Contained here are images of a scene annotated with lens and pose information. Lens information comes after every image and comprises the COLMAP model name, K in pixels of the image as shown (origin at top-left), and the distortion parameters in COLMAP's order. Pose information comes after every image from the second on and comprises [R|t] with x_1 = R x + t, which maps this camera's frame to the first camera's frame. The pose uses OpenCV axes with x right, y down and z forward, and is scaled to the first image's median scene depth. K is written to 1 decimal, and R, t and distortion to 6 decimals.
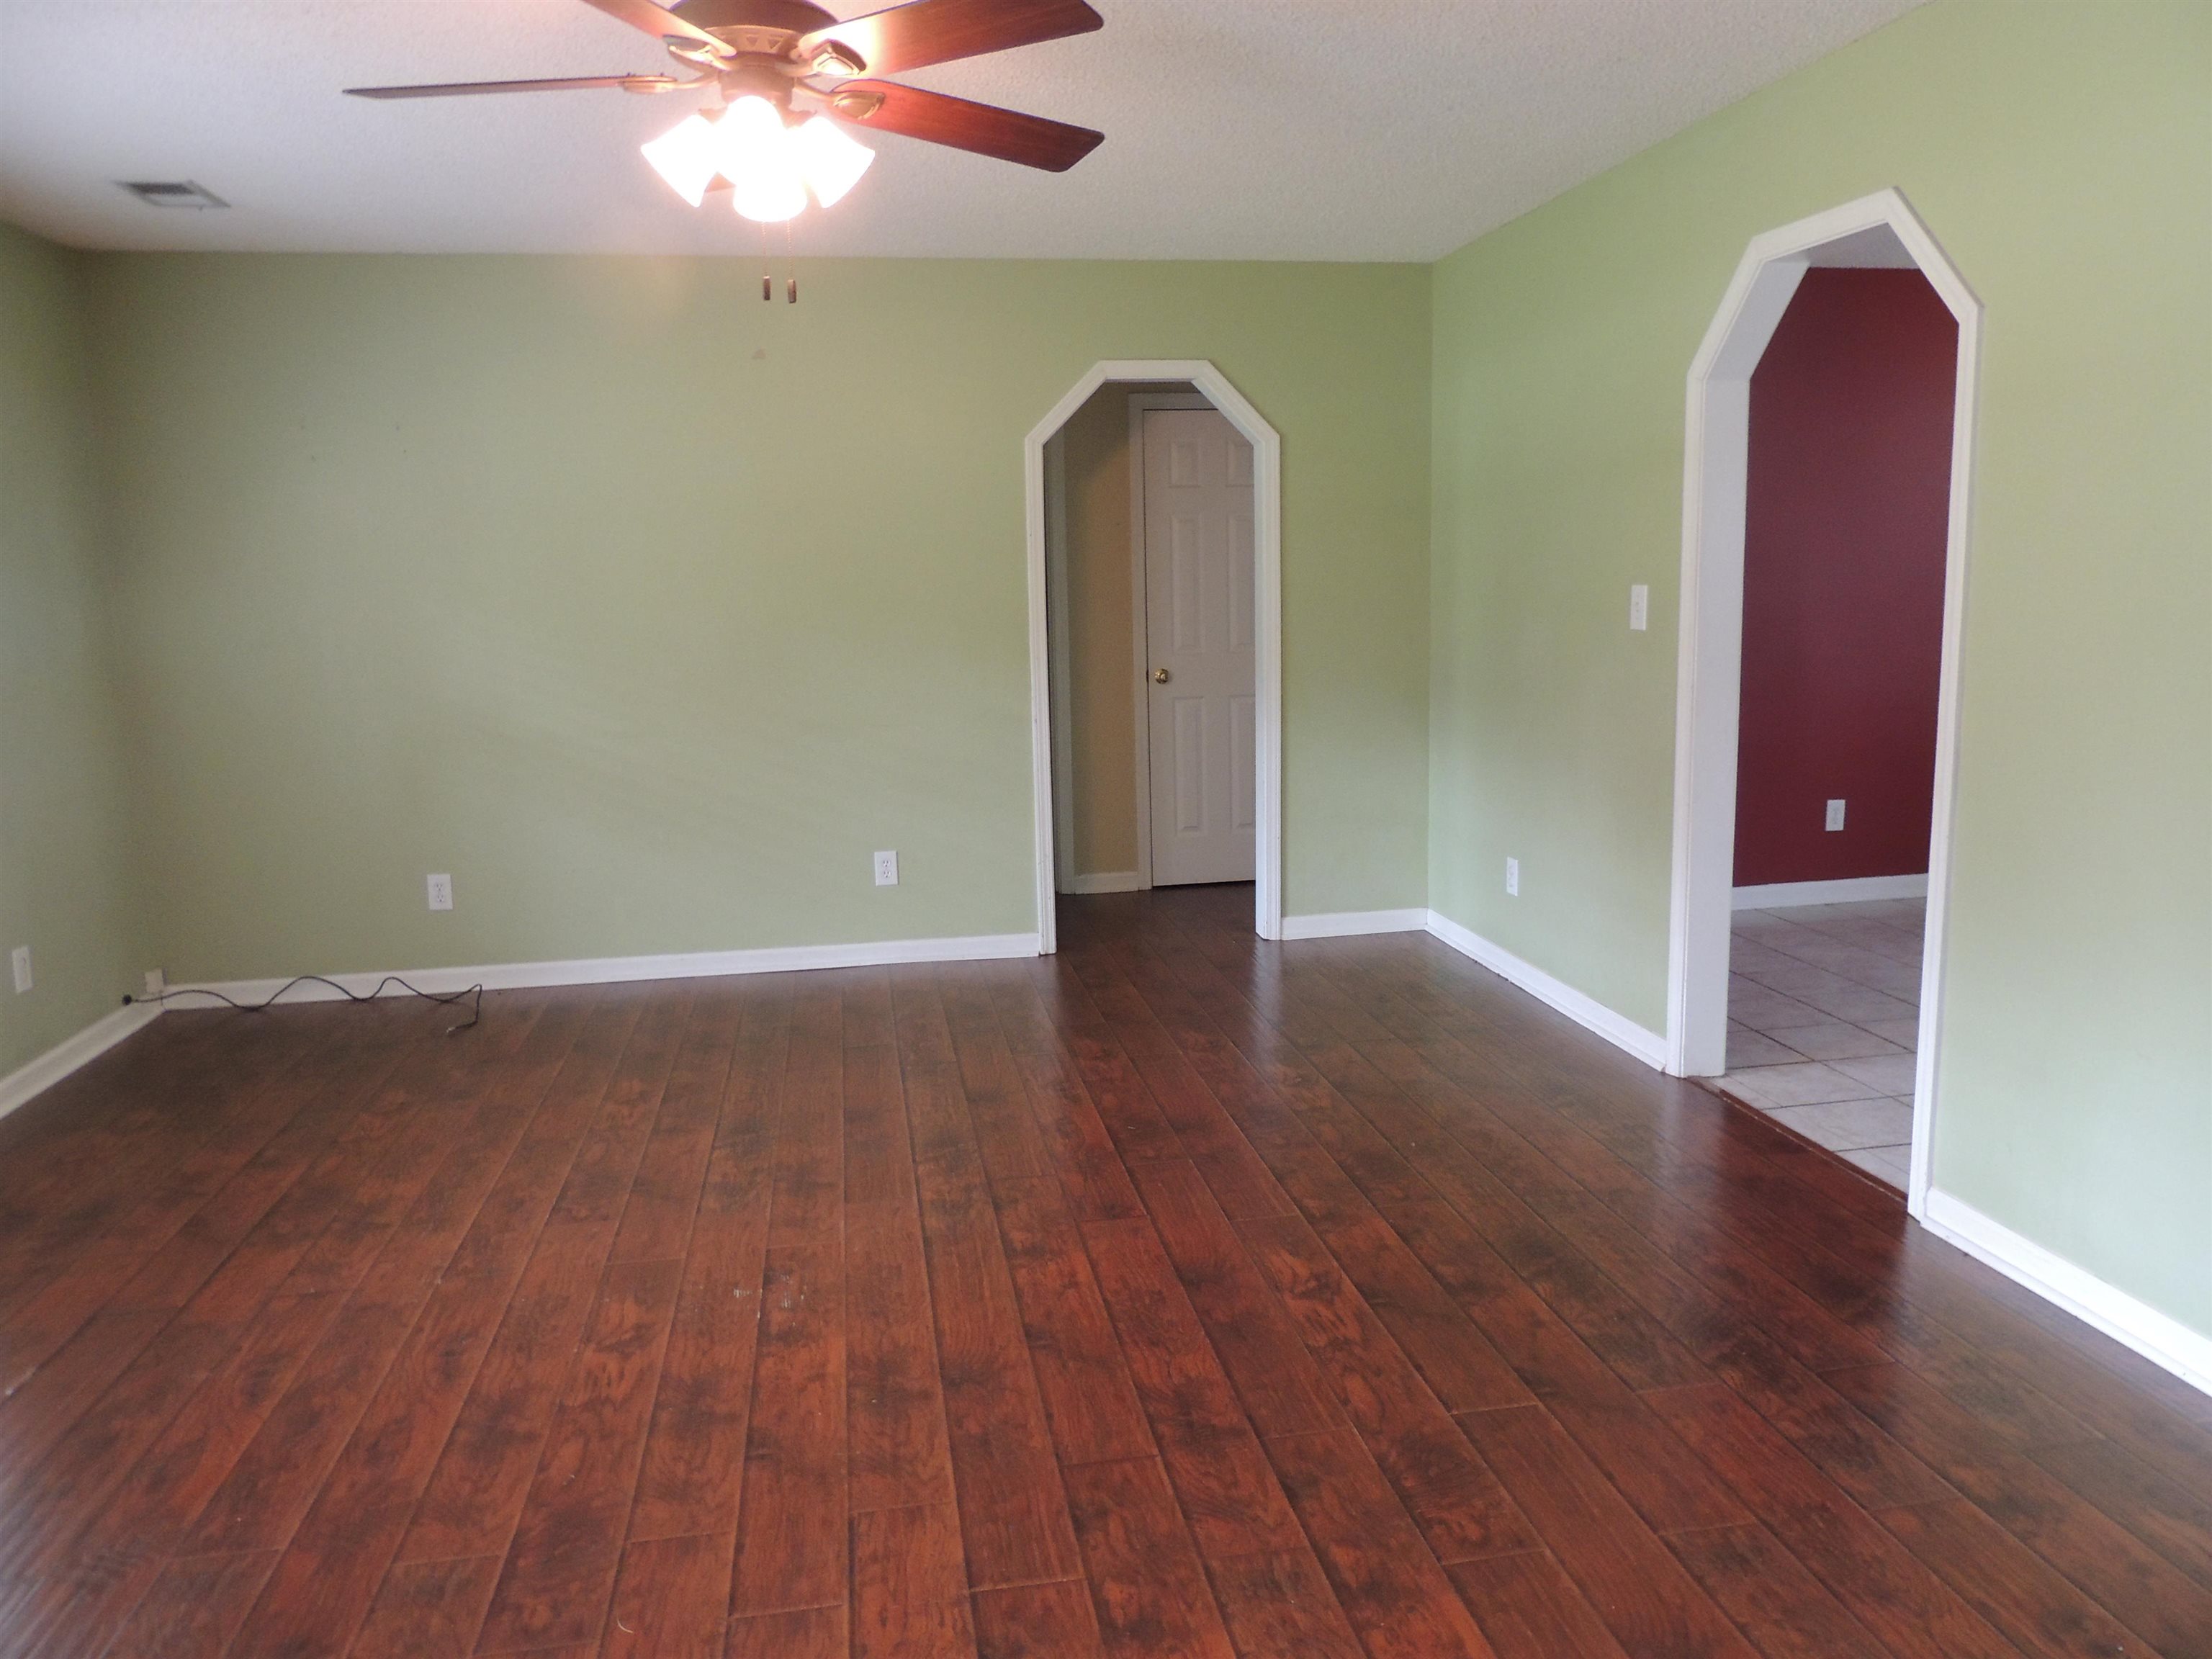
lens RADIAL K [[1564.9, 0, 1111.7], [0, 1564.9, 825.0], [0, 0, 1]] dist [-0.014416, -0.004298]
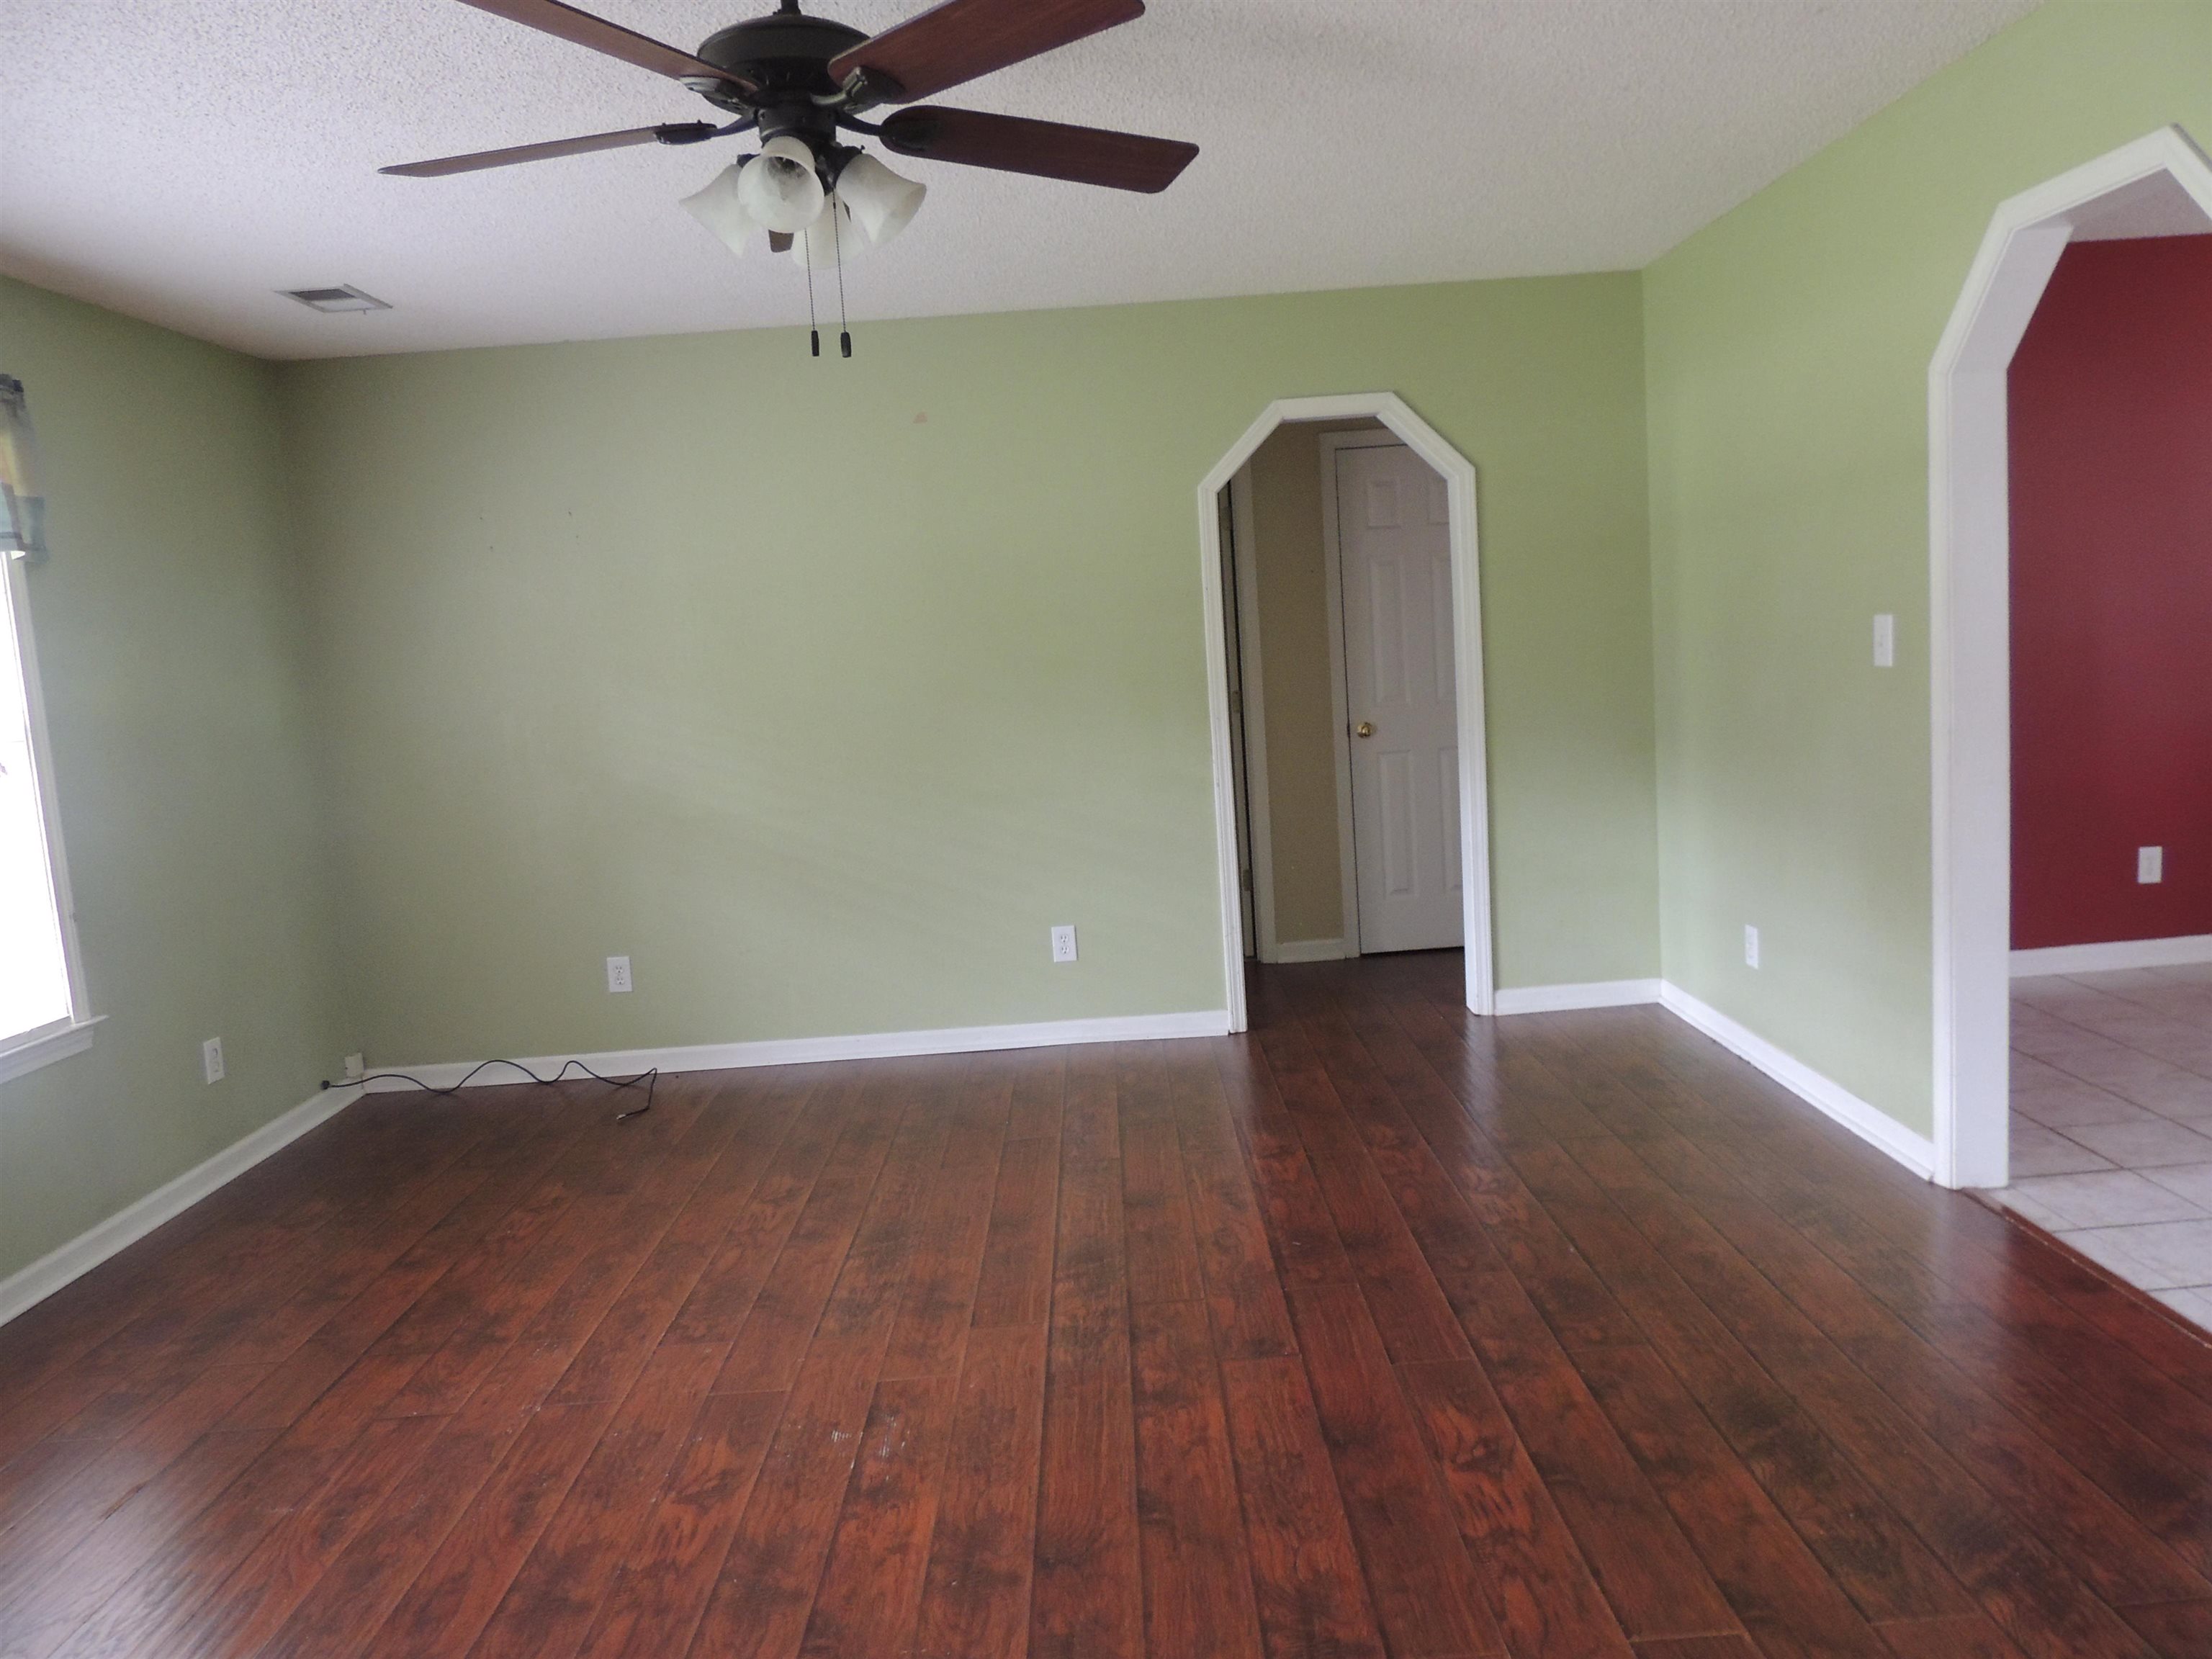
lens RADIAL K [[1564.9, 0, 1111.7], [0, 1564.9, 825.0], [0, 0, 1]] dist [-0.014416, -0.004298]
pose [[0.986287, -0.024215, -0.163250, 0.069233], [0.019320, 0.999317, -0.031501, -0.023079], [0.163902, 0.027915, 0.986082, 0.103214]]
